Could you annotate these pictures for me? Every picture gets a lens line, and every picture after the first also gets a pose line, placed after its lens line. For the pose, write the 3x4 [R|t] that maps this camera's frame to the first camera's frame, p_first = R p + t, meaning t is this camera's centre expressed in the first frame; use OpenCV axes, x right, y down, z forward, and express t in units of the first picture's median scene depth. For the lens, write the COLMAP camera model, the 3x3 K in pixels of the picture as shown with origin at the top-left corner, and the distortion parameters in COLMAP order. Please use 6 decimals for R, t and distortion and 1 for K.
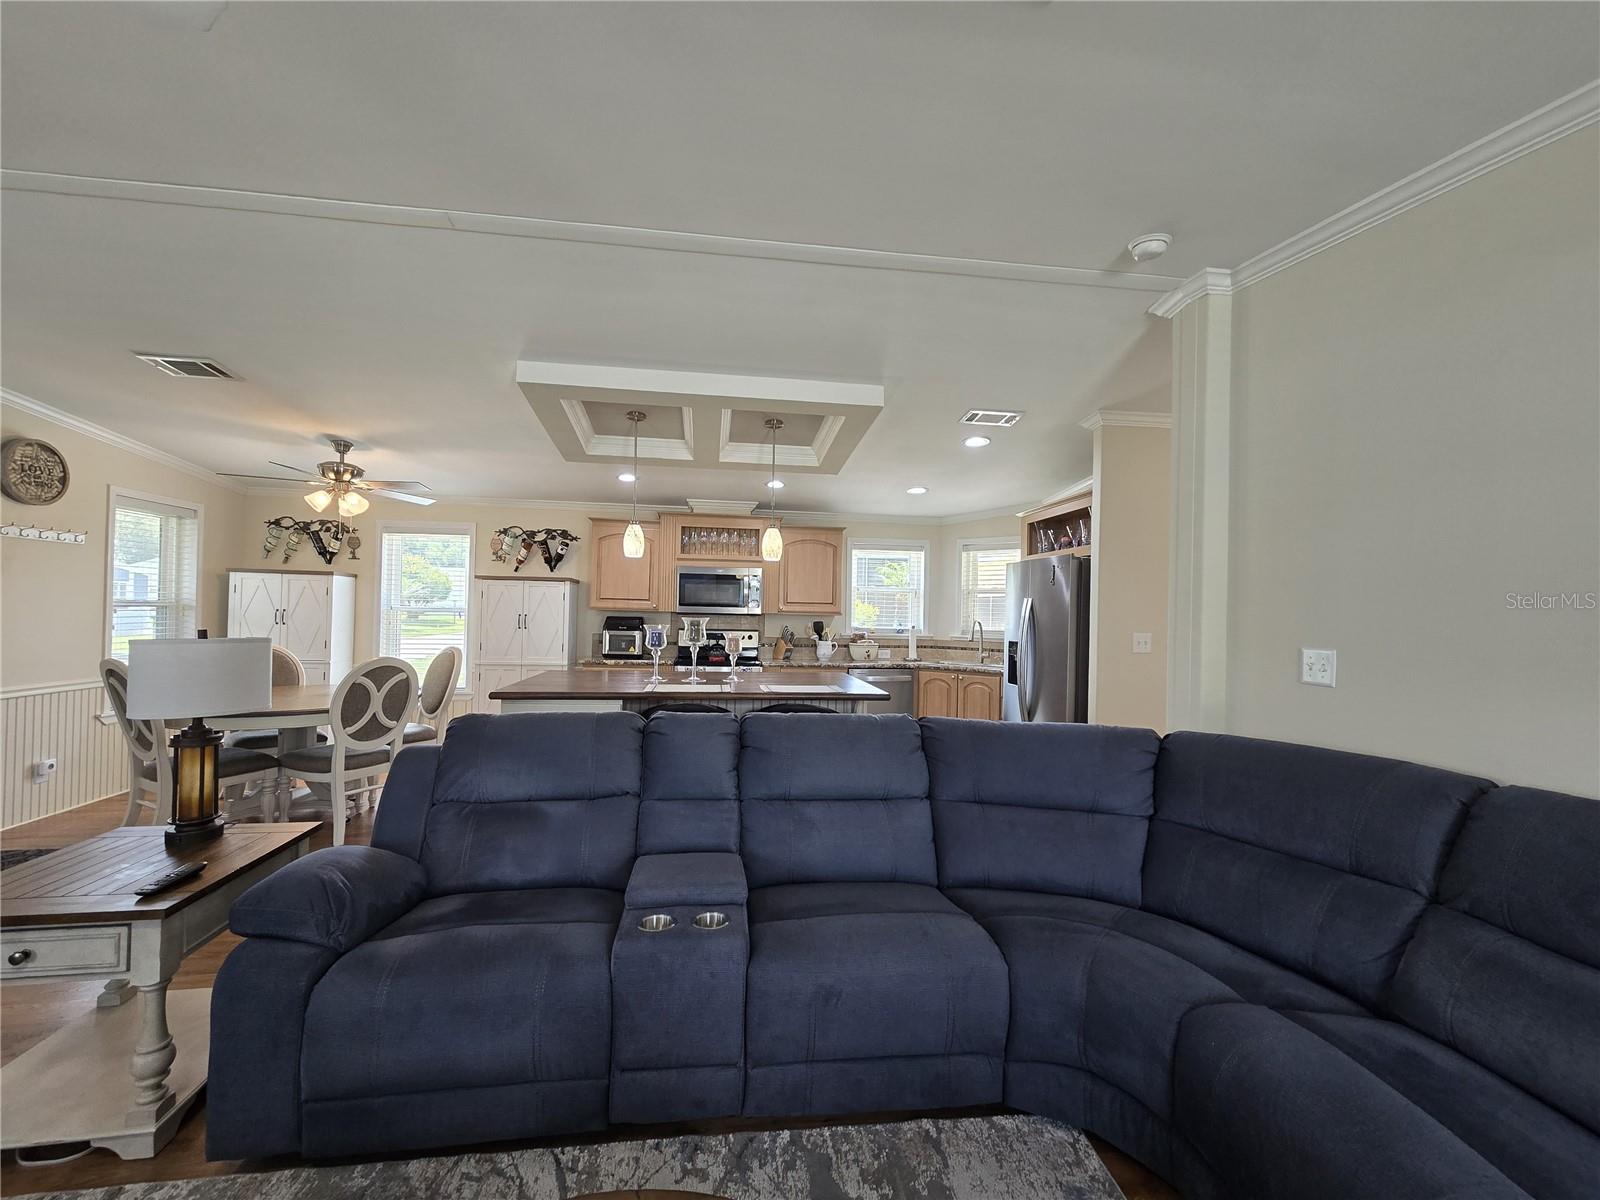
lens RADIAL K [[657.6, 0, 797.8], [0, 657.6, 608.0], [0, 0, 1]] dist [0.000692, 0.001520]
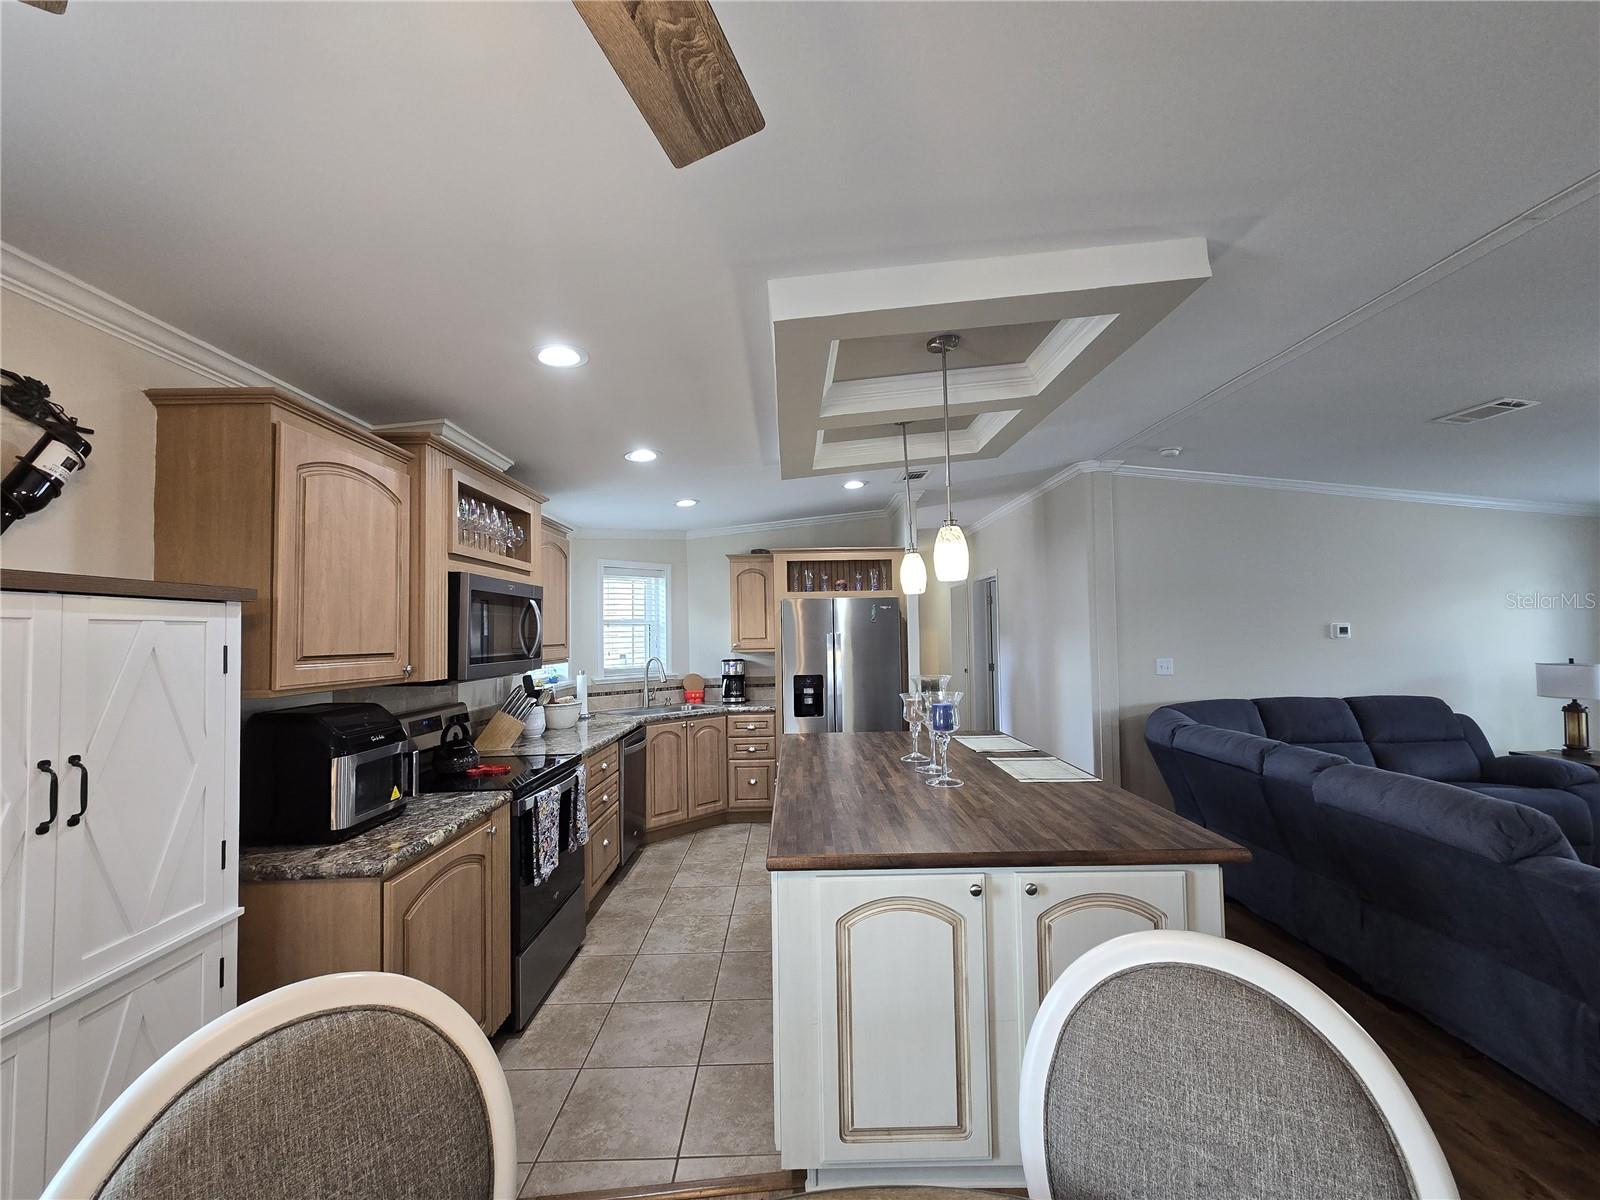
lens RADIAL K [[657.6, 0, 798.8], [0, 657.6, 609.4], [0, 0, 1]] dist [0.000692, 0.001520]
pose [[0.124130, 0.013220, 0.992178, -0.575603], [0.009513, 0.999849, -0.014512, -0.030755], [-0.992220, 0.011240, 0.123985, 0.720380]]
